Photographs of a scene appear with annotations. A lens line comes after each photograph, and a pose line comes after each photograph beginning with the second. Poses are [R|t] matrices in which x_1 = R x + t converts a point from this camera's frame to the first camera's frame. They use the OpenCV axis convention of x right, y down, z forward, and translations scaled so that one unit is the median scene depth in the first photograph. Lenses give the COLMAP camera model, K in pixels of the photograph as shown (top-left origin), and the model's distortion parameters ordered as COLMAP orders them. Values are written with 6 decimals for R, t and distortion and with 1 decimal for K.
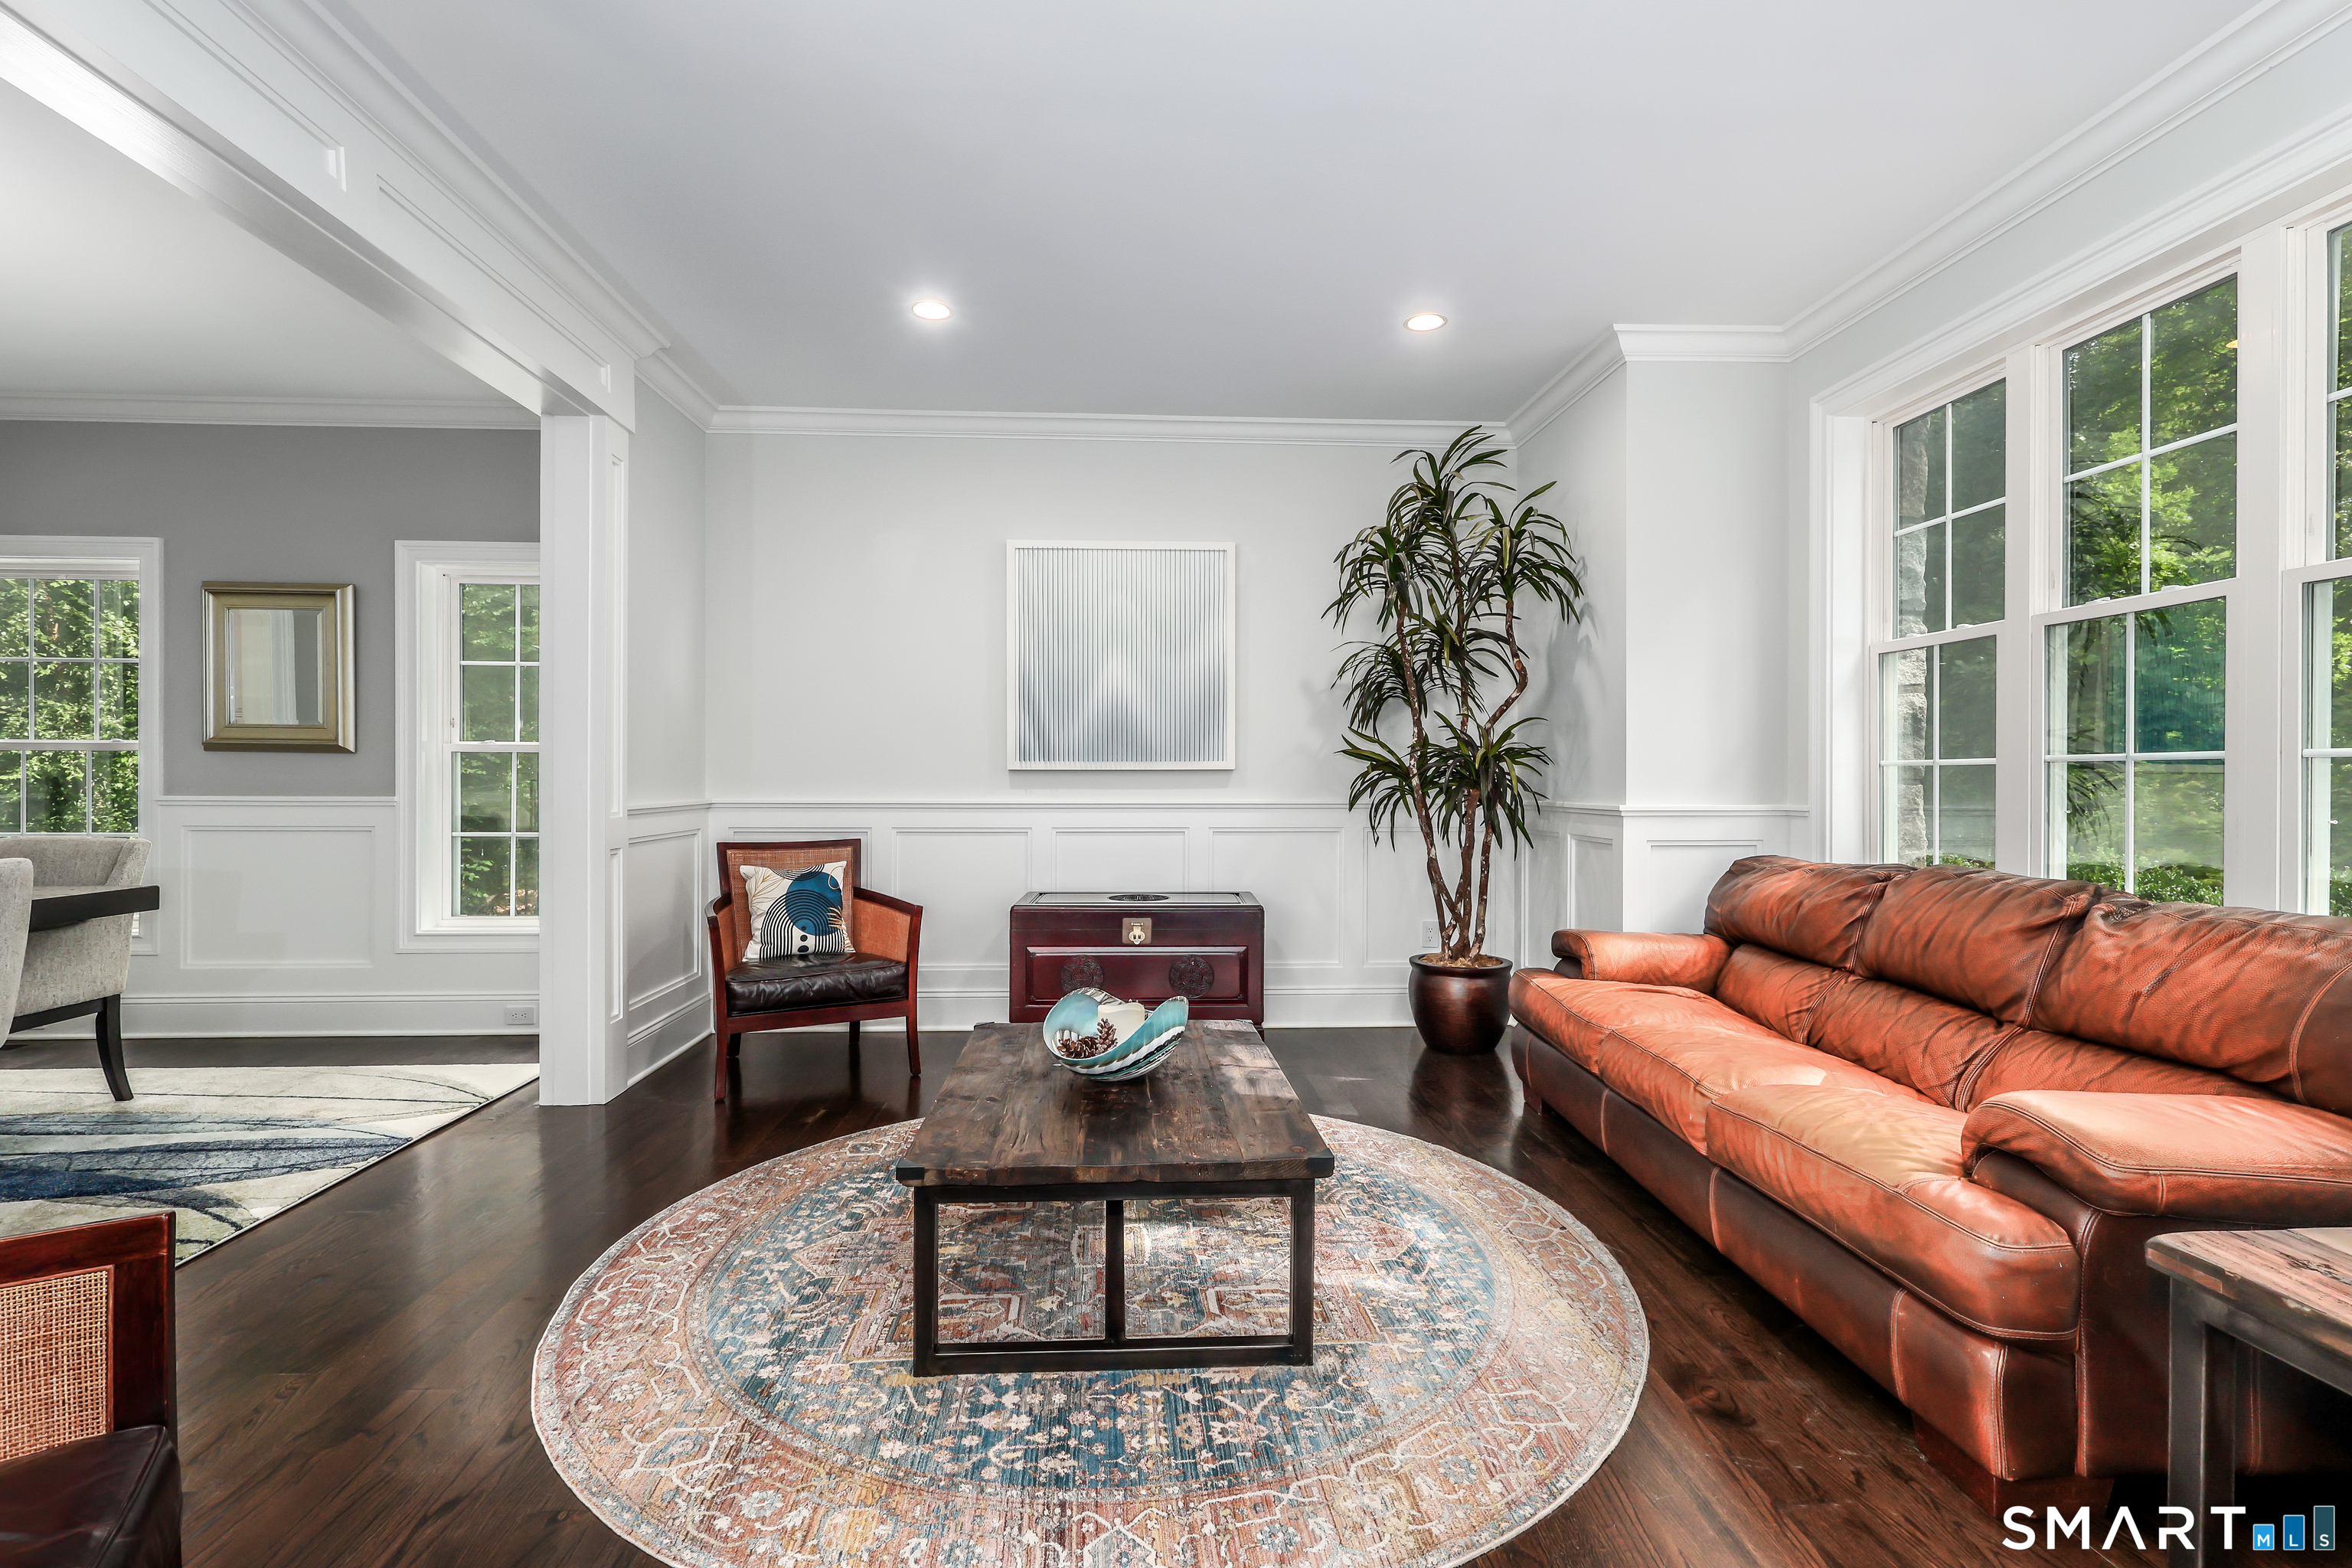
lens RADIAL K [[1115.5, 0, 1184.5], [0, 1115.5, 776.3], [0, 0, 1]] dist [0.000975, 0.000038]
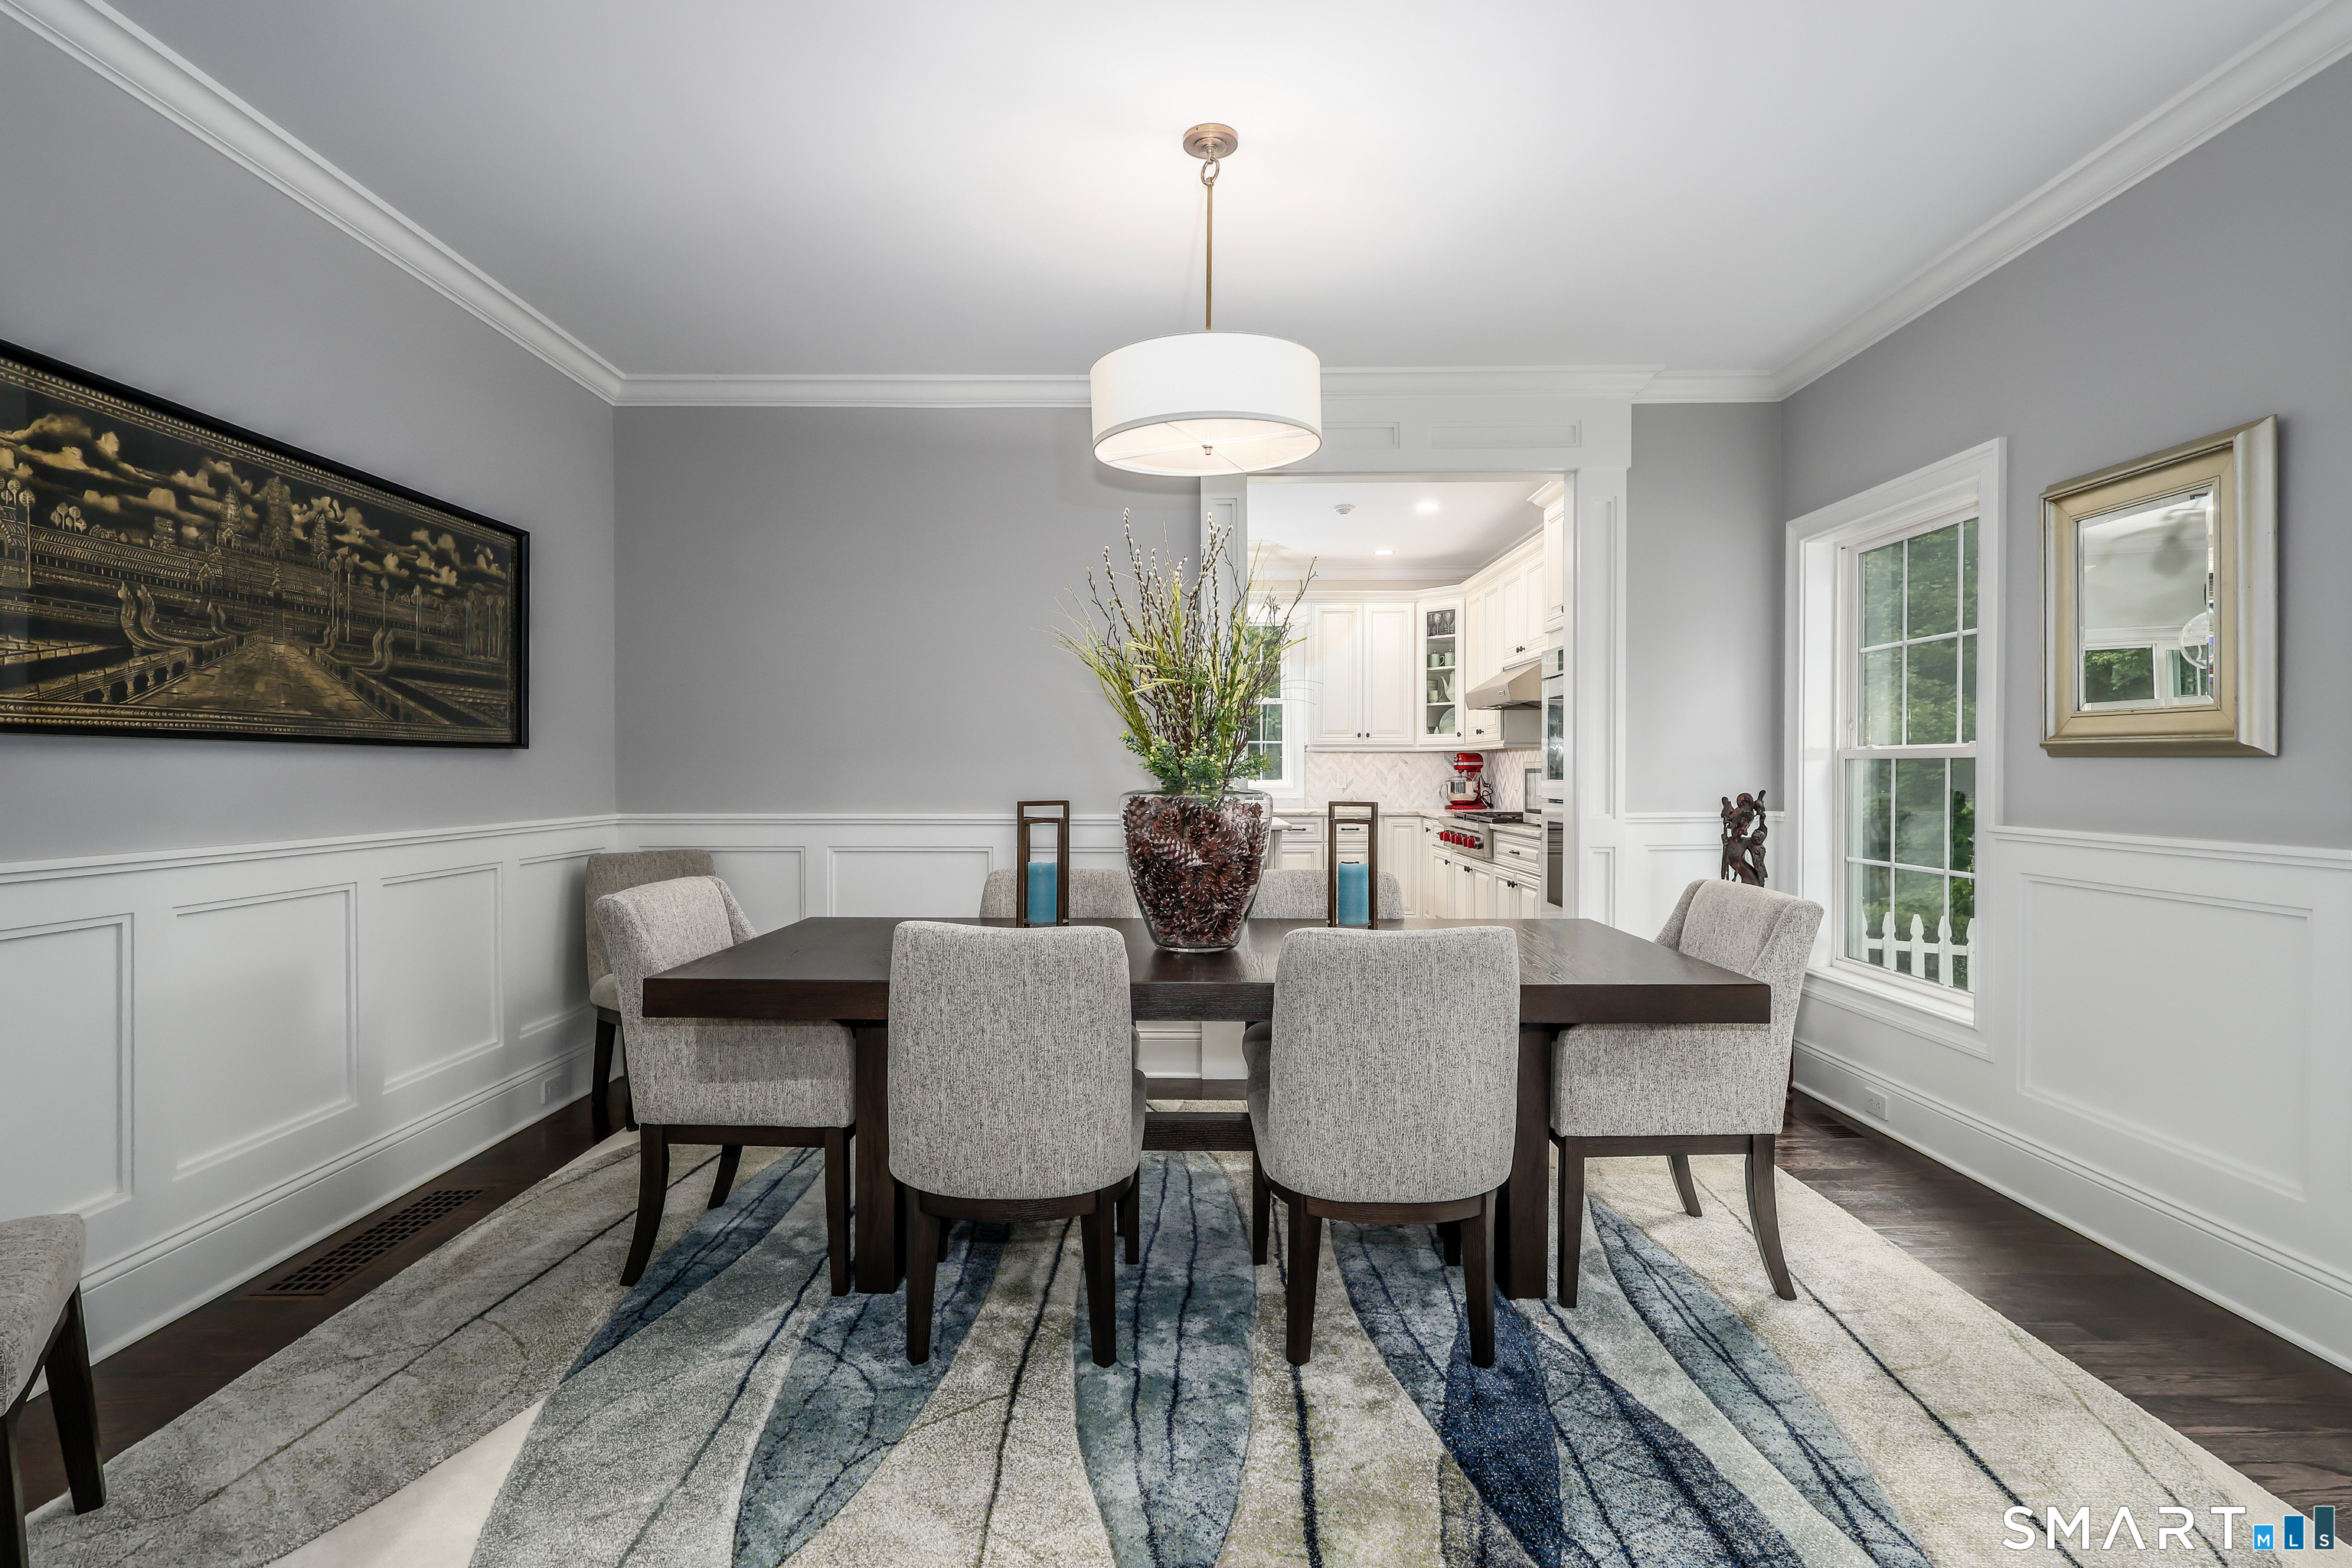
lens RADIAL K [[1115.5, 0, 1184.5], [0, 1115.5, 776.3], [0, 0, 1]] dist [0.000975, 0.000038]
pose [[-0.058601, 0.005911, -0.998264, -0.243938], [-0.002407, 0.999979, 0.006062, -0.015927], [0.998279, 0.002758, -0.058585, 0.602746]]
